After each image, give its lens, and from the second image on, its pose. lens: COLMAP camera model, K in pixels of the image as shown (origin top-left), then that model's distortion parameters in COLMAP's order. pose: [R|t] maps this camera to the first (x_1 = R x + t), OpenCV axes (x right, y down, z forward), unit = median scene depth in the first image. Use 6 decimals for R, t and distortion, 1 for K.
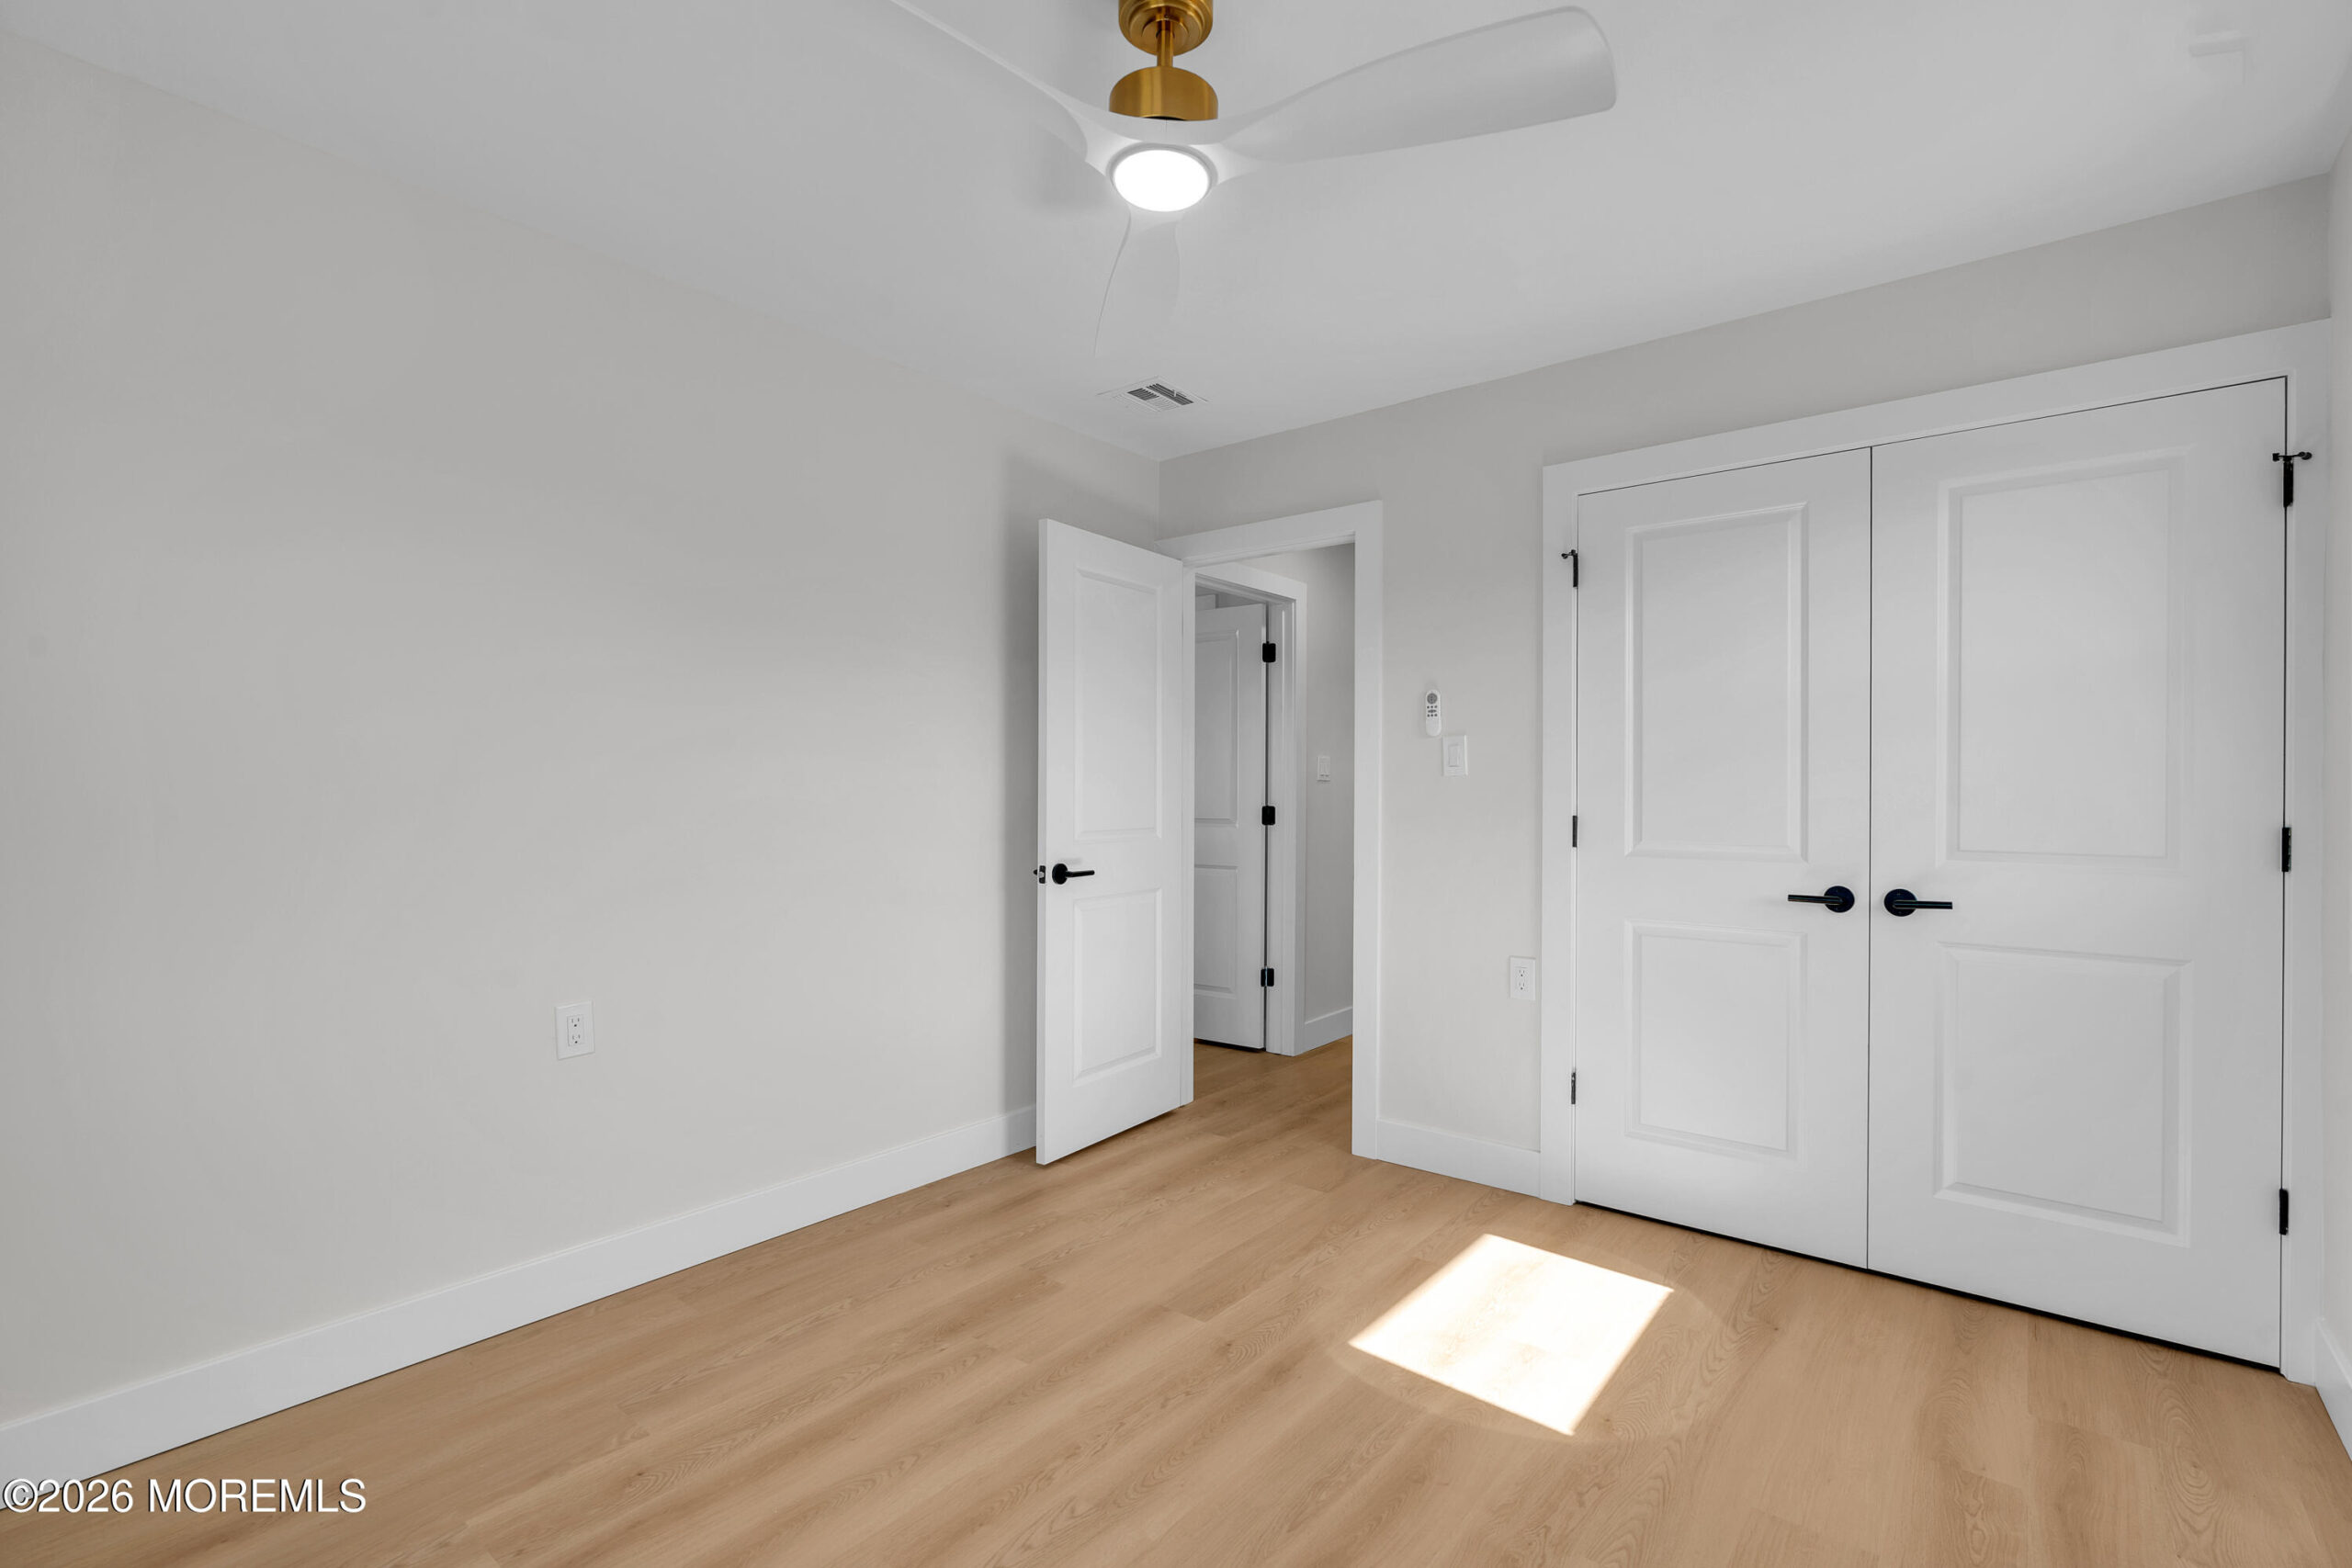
lens RADIAL K [[1056.6, 0, 1177.6], [0, 1056.6, 788.6], [0, 0, 1]] dist [-0.011265, 0.002038]
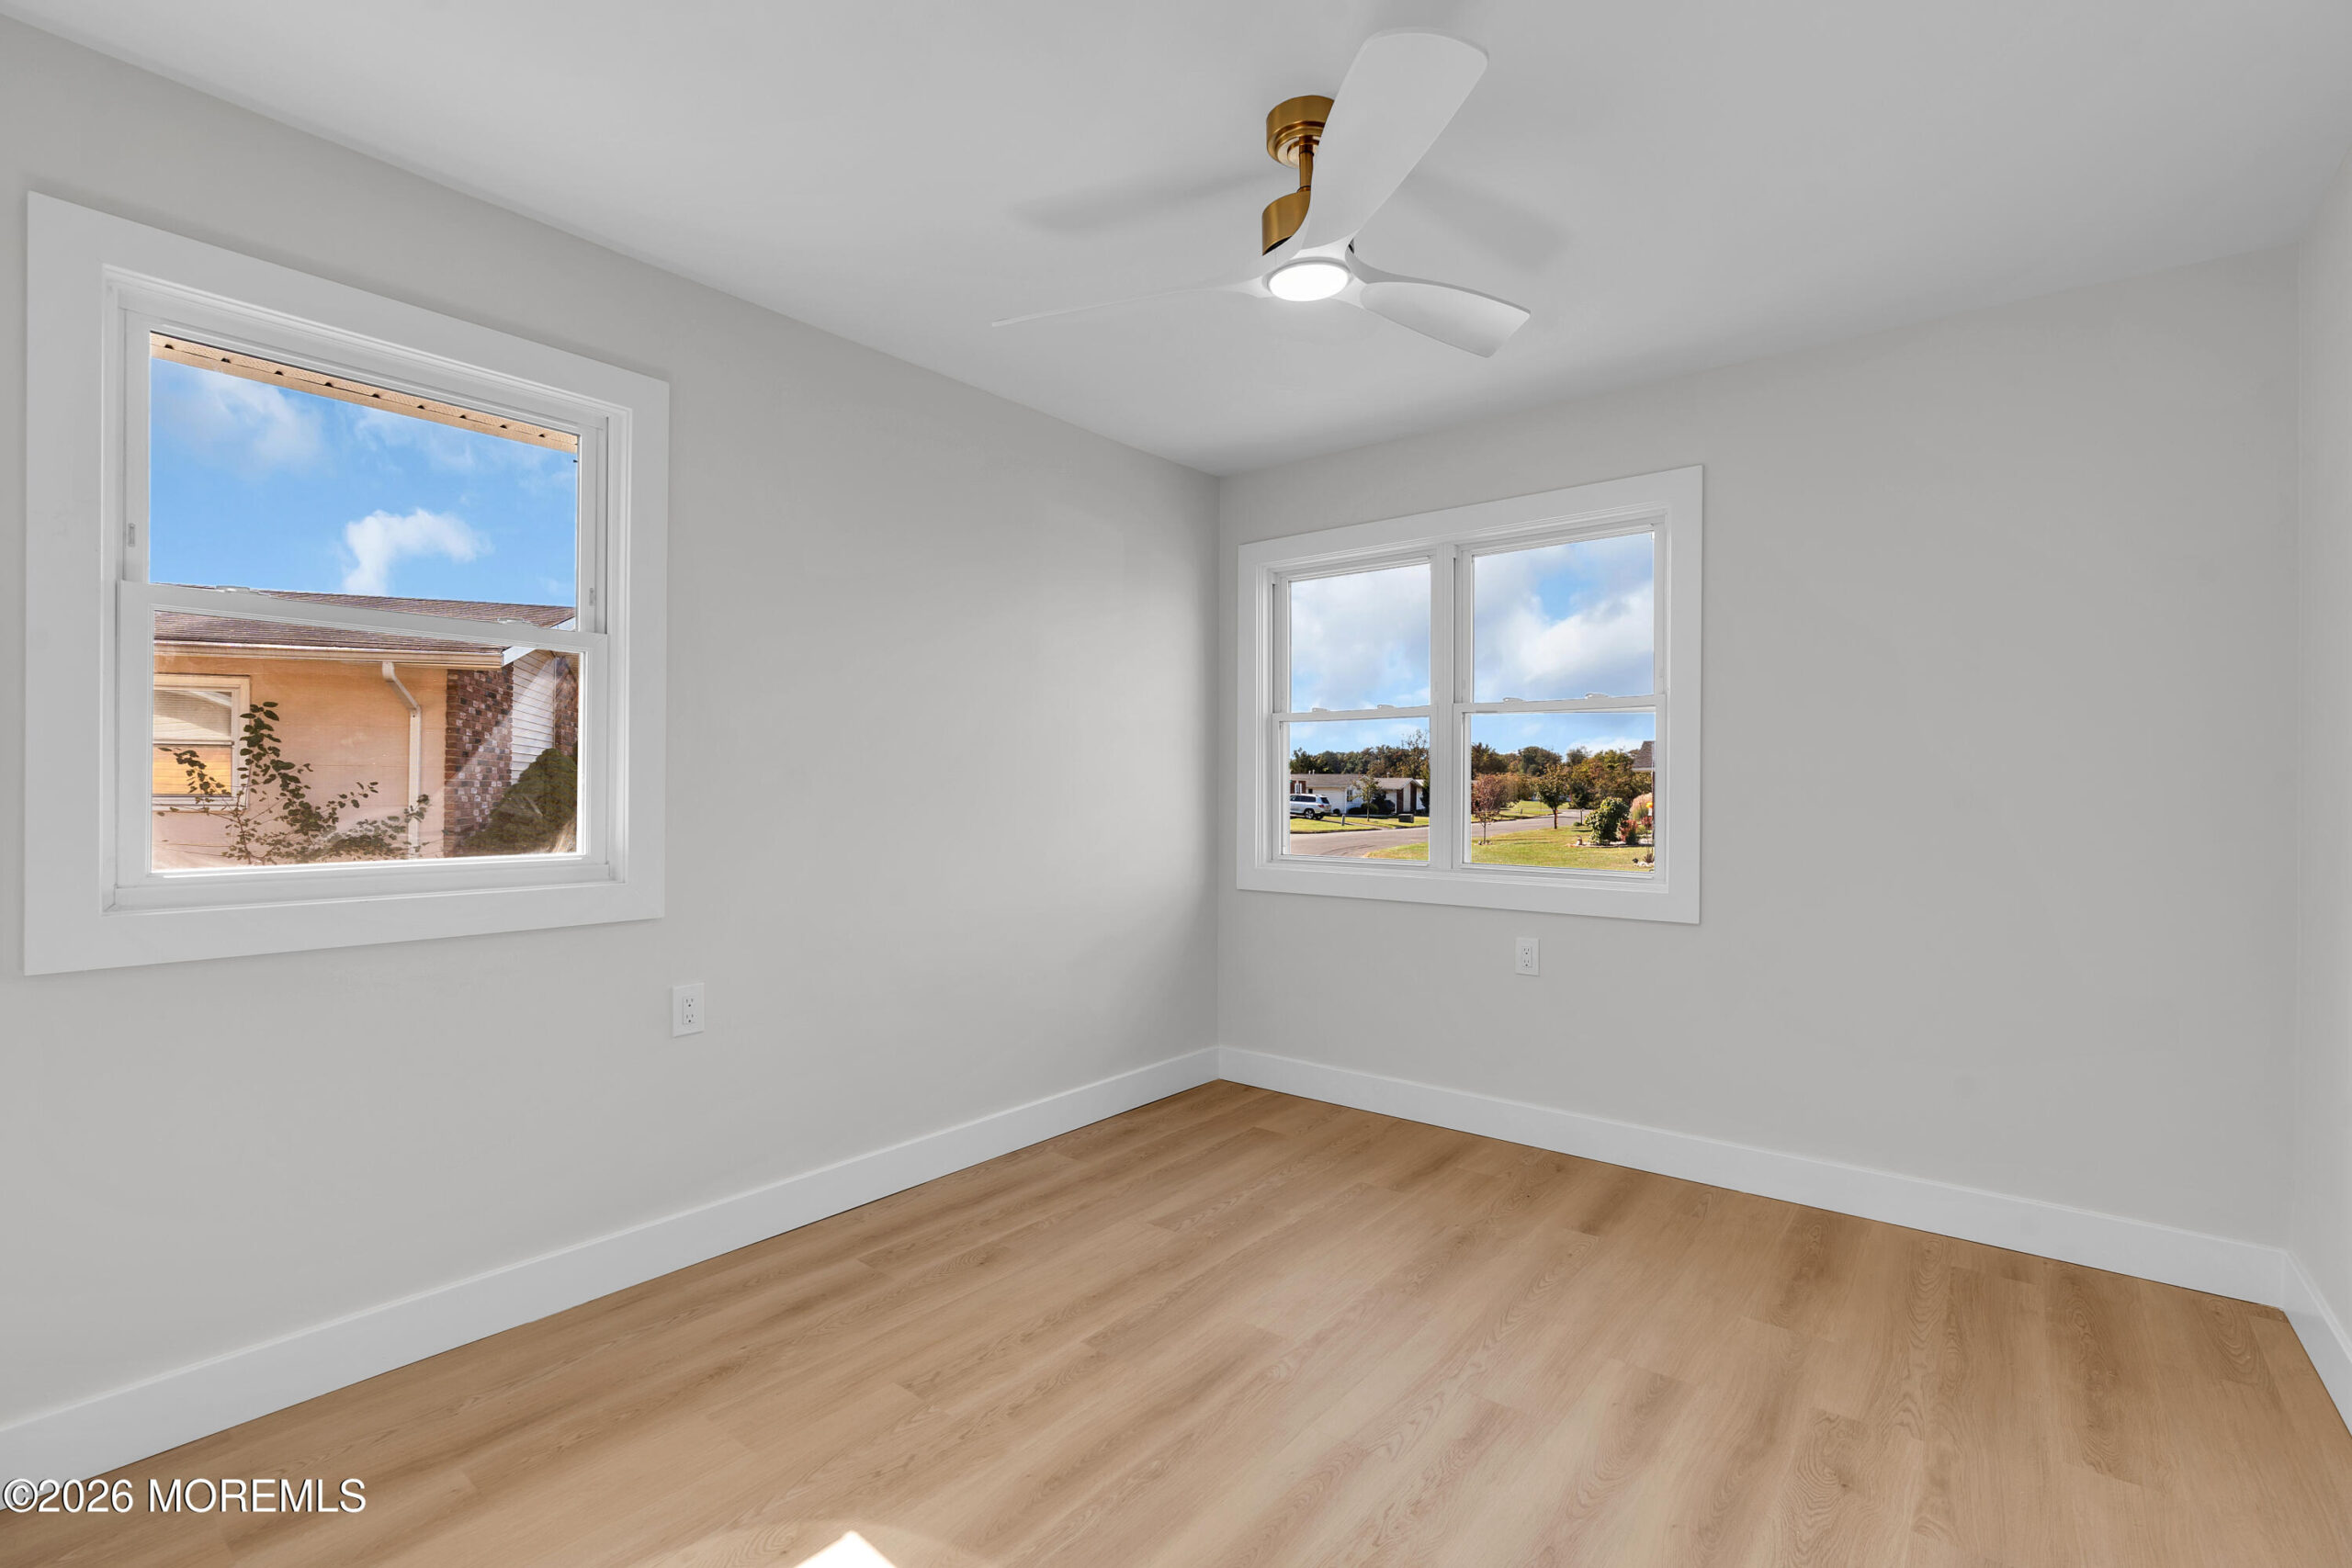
lens RADIAL K [[1056.6, 0, 1176.4], [0, 1056.6, 789.6], [0, 0, 1]] dist [-0.011265, 0.002038]
pose [[-0.999966, -0.008184, 0.000266, 0.120445], [-0.008184, 0.999962, -0.002919, 0.009362], [-0.000242, -0.002922, -0.999996, 2.007883]]
